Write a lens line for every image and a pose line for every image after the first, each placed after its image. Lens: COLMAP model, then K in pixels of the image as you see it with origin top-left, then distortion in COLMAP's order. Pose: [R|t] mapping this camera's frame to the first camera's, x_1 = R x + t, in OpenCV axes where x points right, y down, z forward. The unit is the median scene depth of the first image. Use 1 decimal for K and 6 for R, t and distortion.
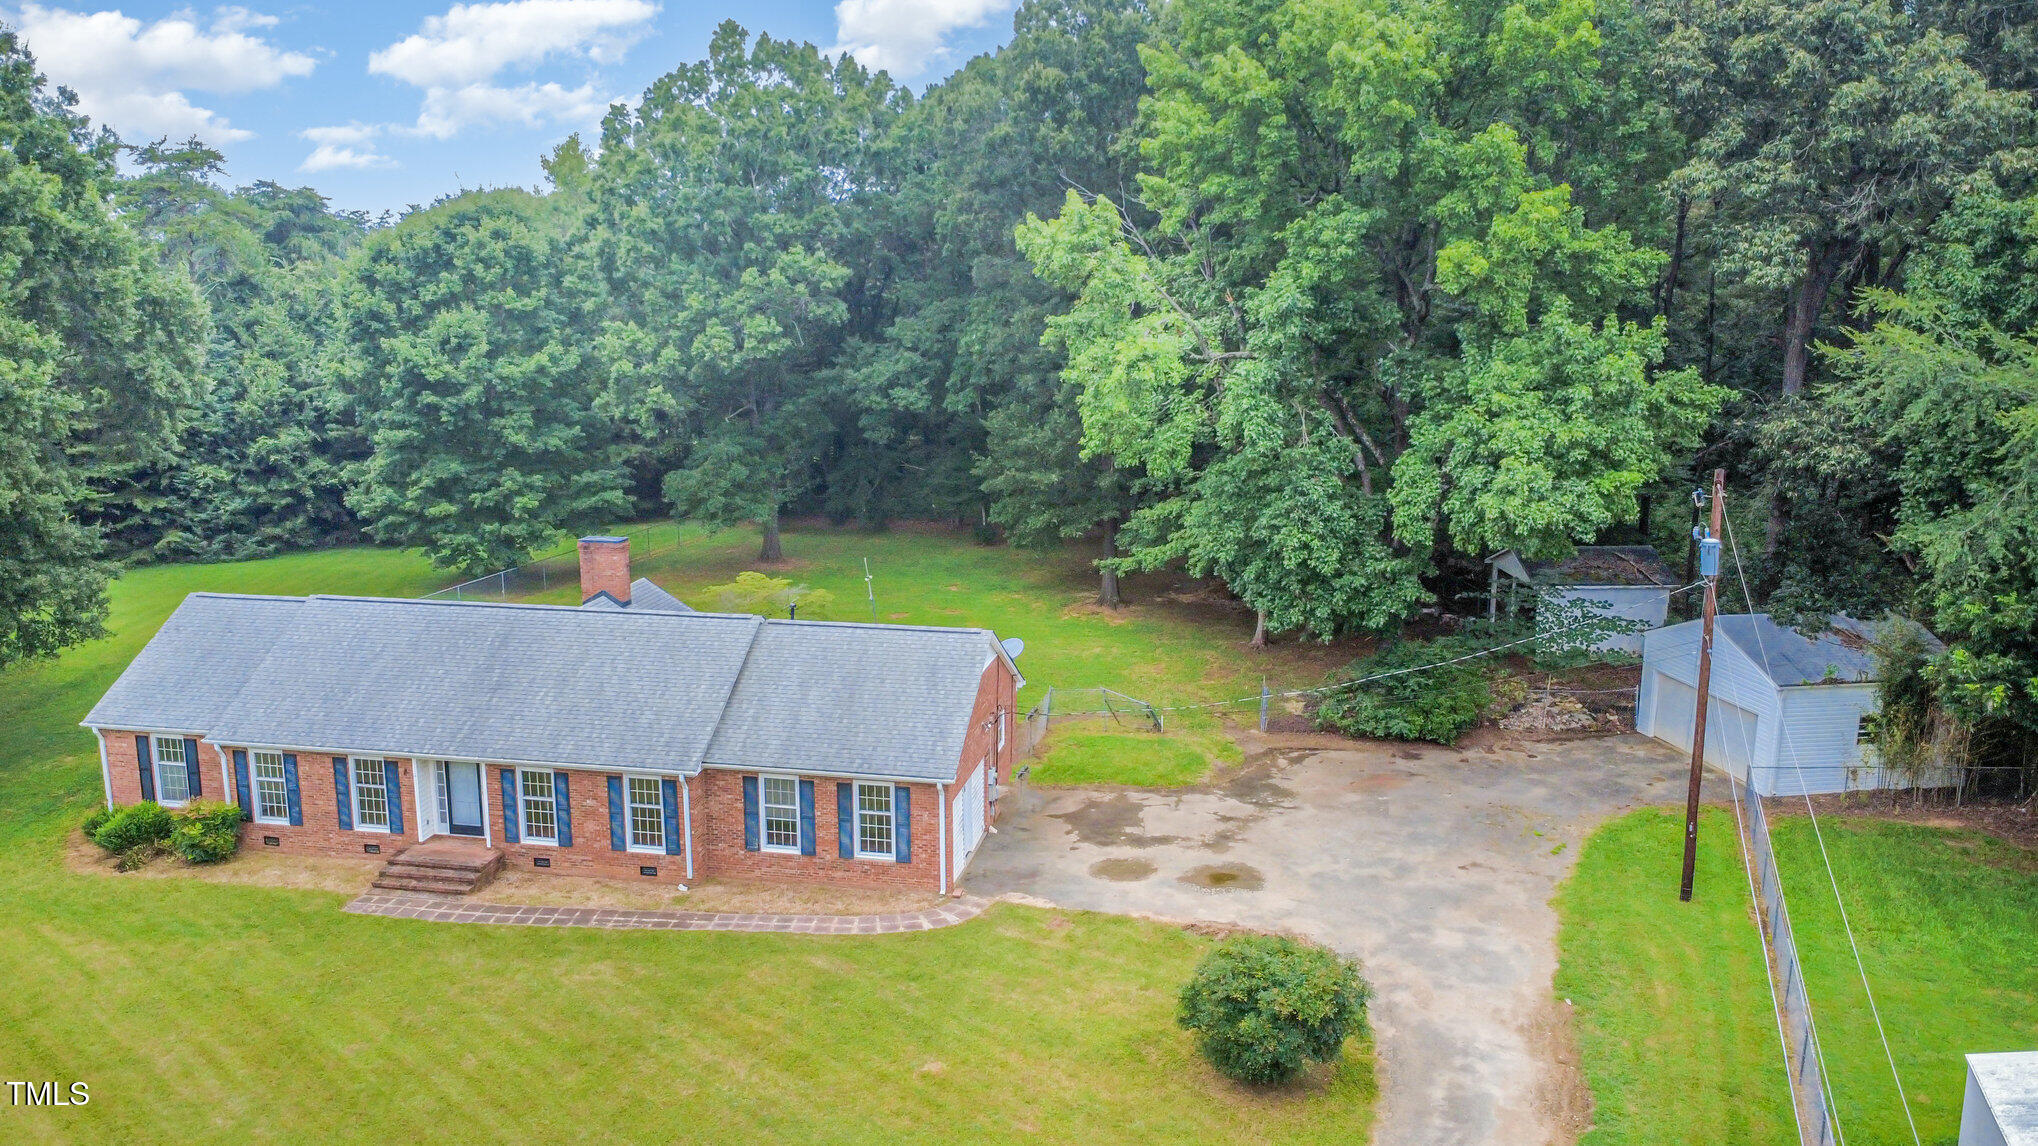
lens RADIAL K [[1528.7, 0, 1019.0], [0, 1528.7, 573.0], [0, 0, 1]] dist [0.006608, -0.001470]
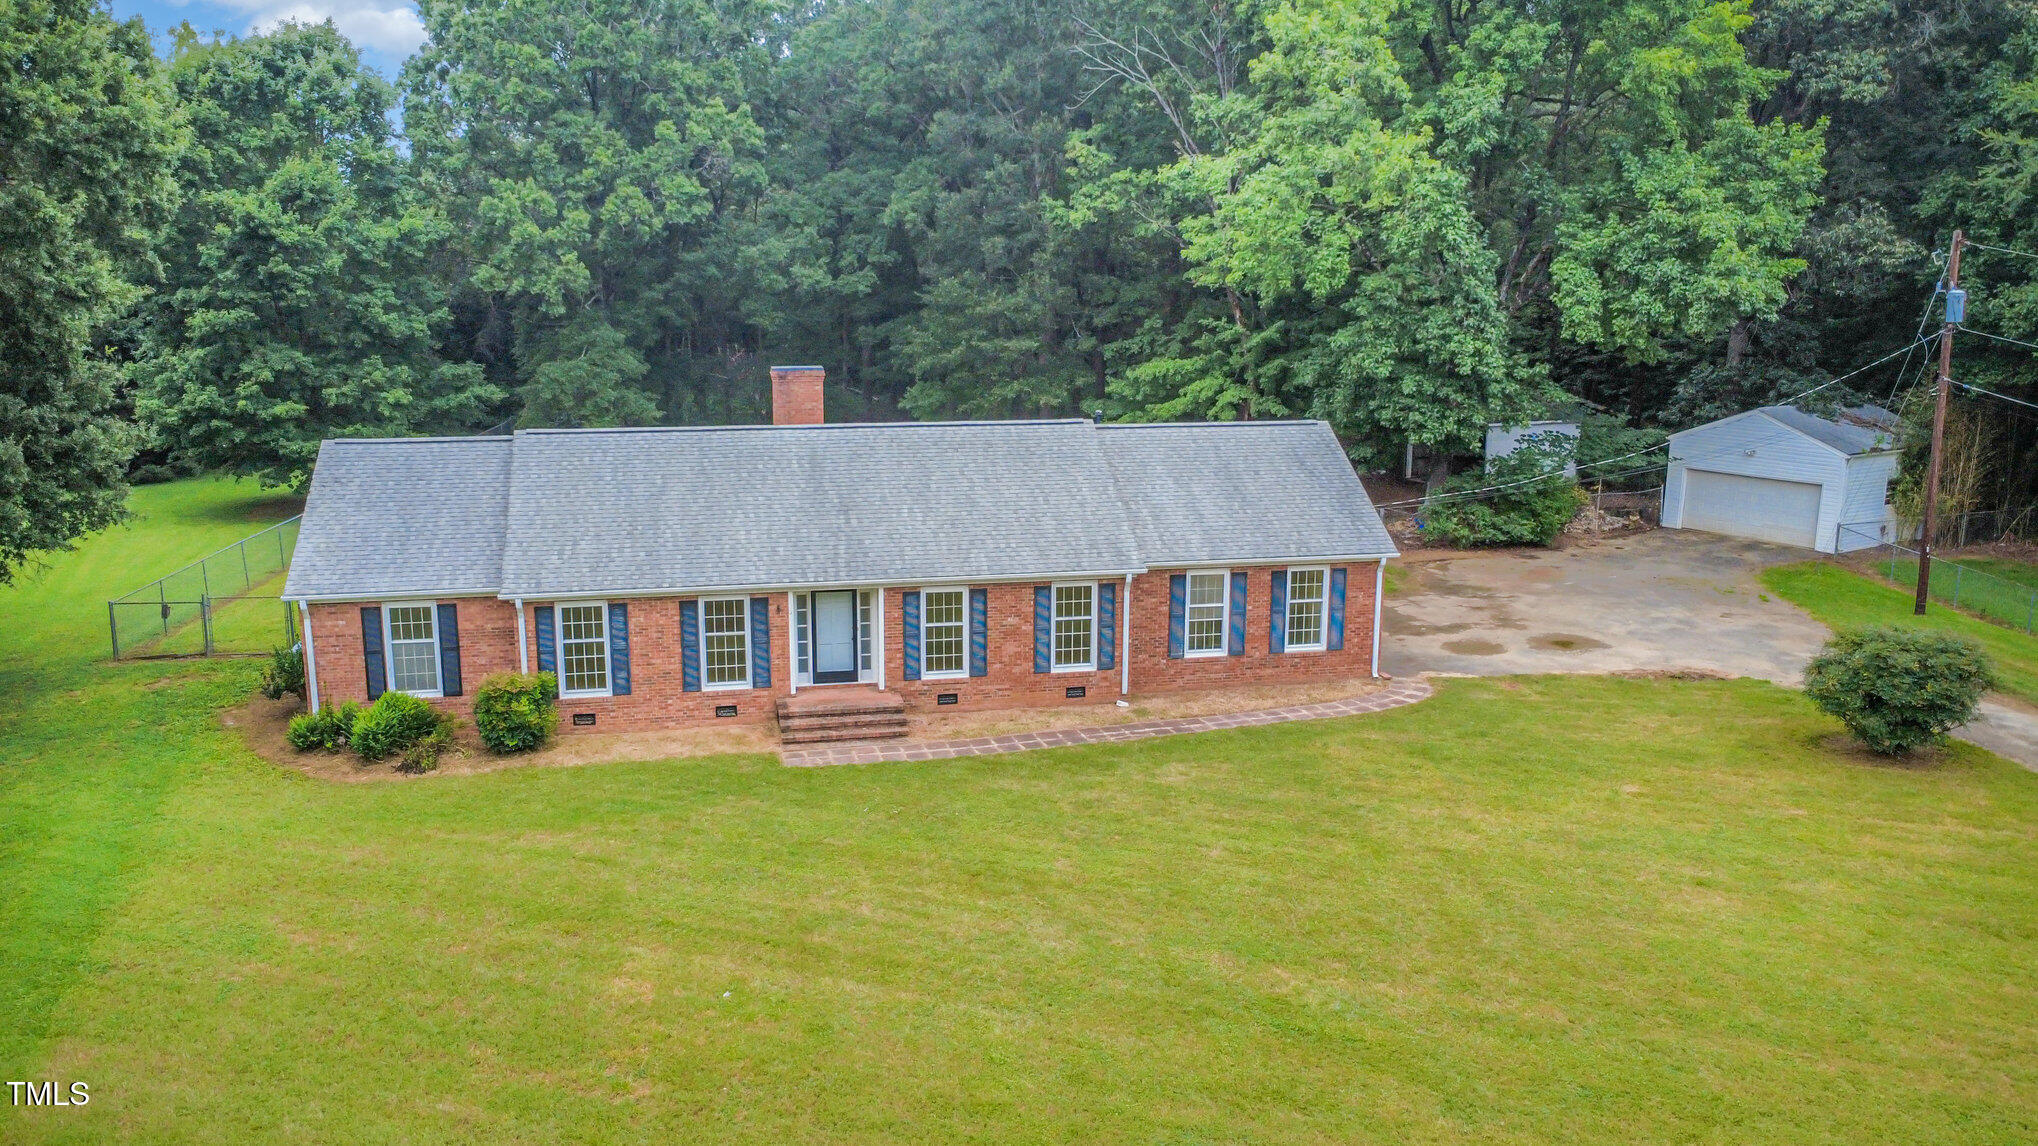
lens RADIAL K [[1528.7, 0, 1019.0], [0, 1528.7, 573.0], [0, 0, 1]] dist [0.006608, -0.001470]
pose [[0.919607, -0.076065, 0.385406, -0.537144], [0.075334, 0.997013, 0.017022, 0.095137], [-0.385549, 0.013381, 0.922590, 0.166935]]
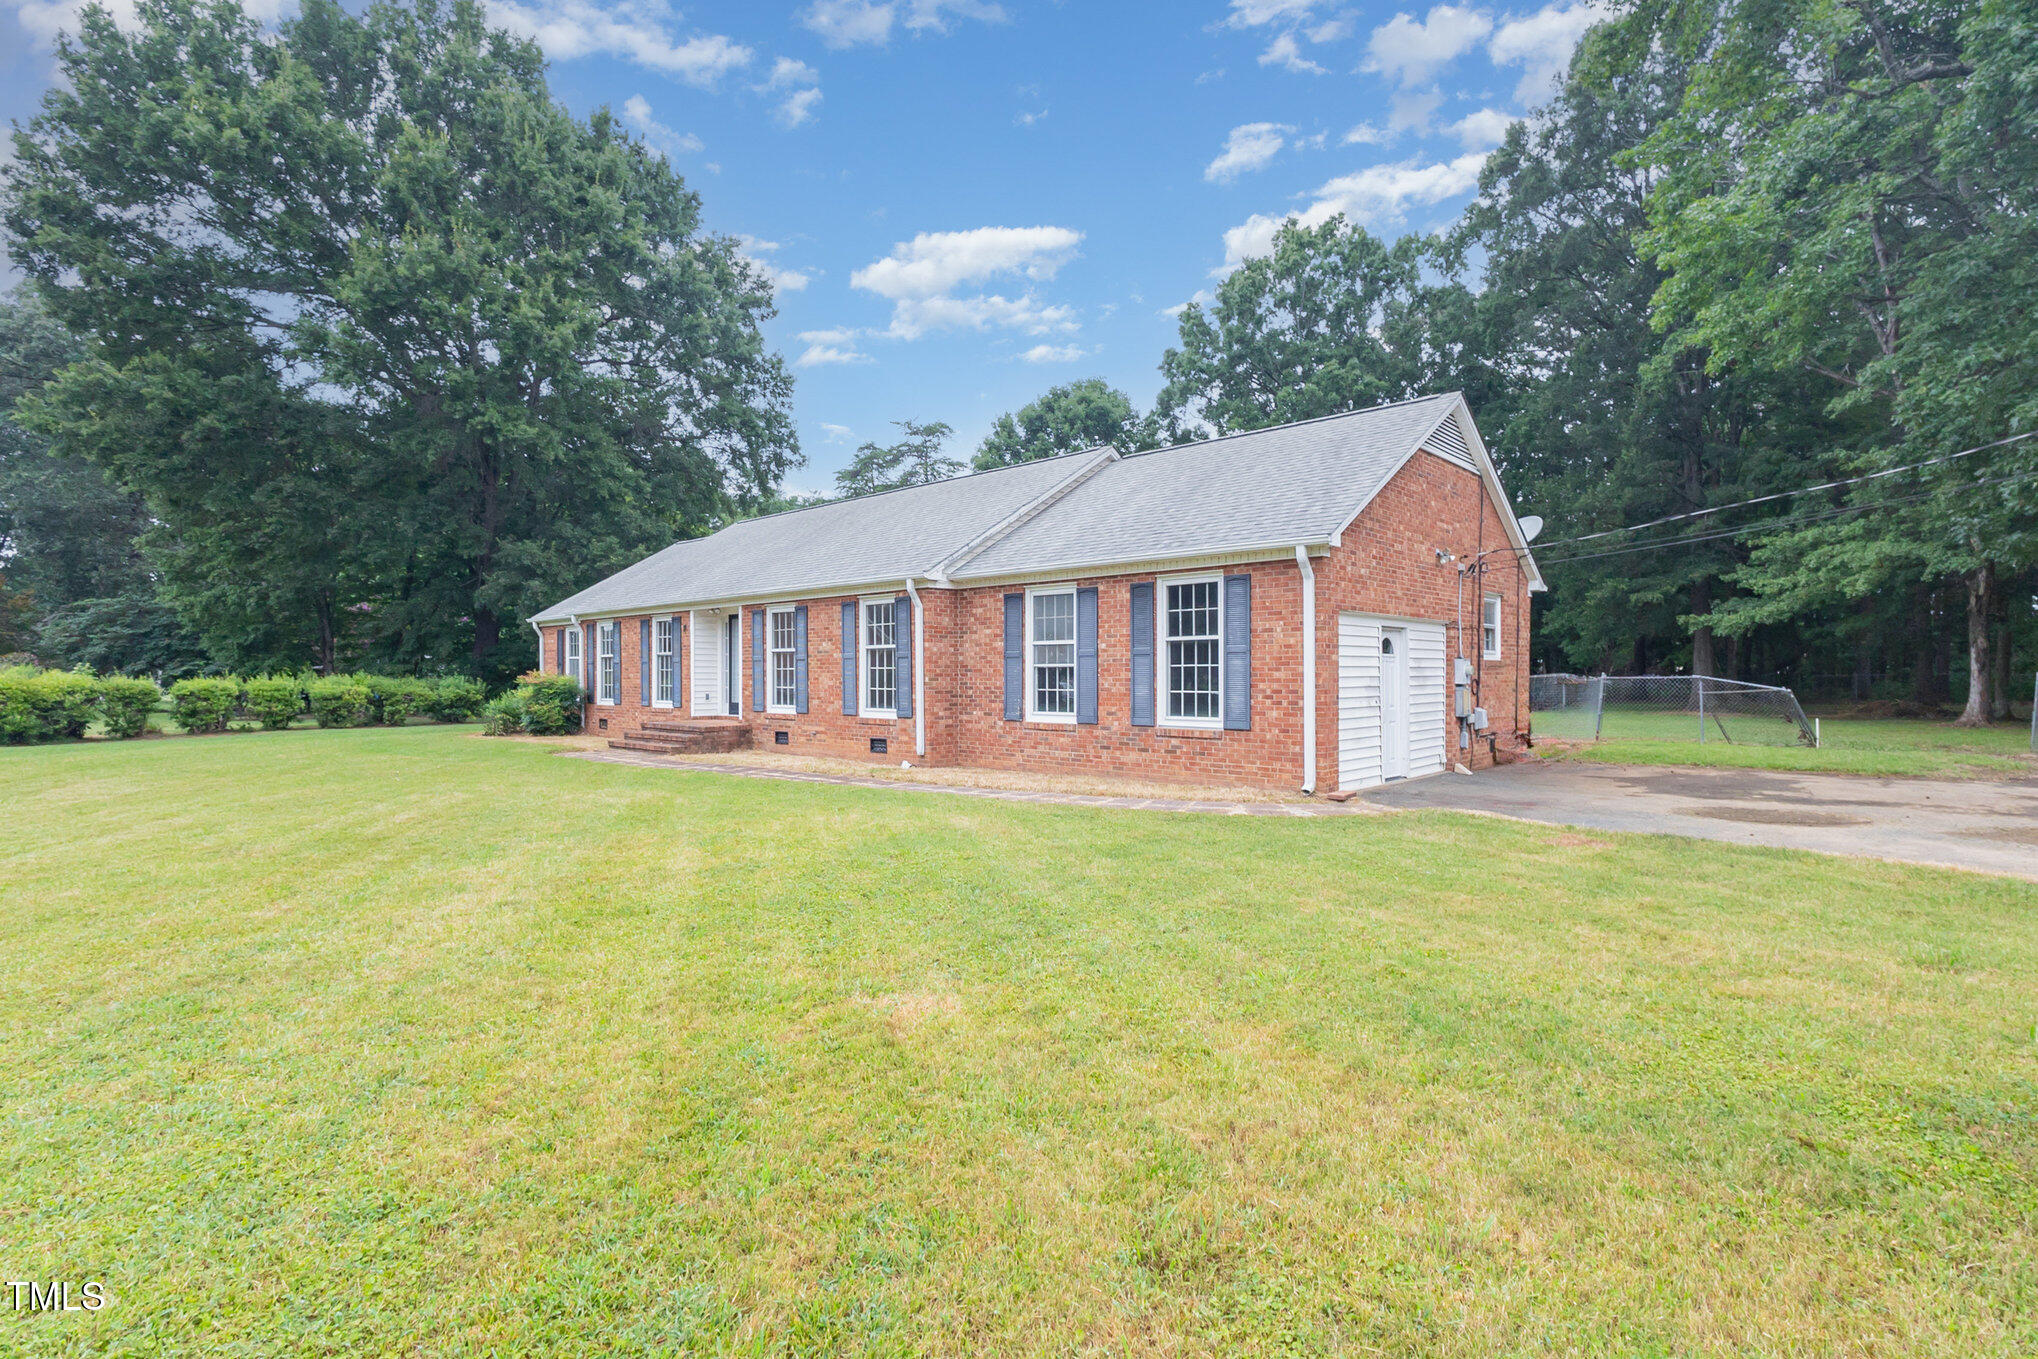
lens RADIAL K [[959.6, 0, 1018.4], [0, 959.6, 671.4], [0, 0, 1]] dist [0.001224, -0.000030]
pose [[0.849909, -0.003910, -0.526915, 0.028486], [-0.102384, 0.979689, -0.172415, 0.201793], [0.516887, 0.200484, 0.832246, 0.593088]]
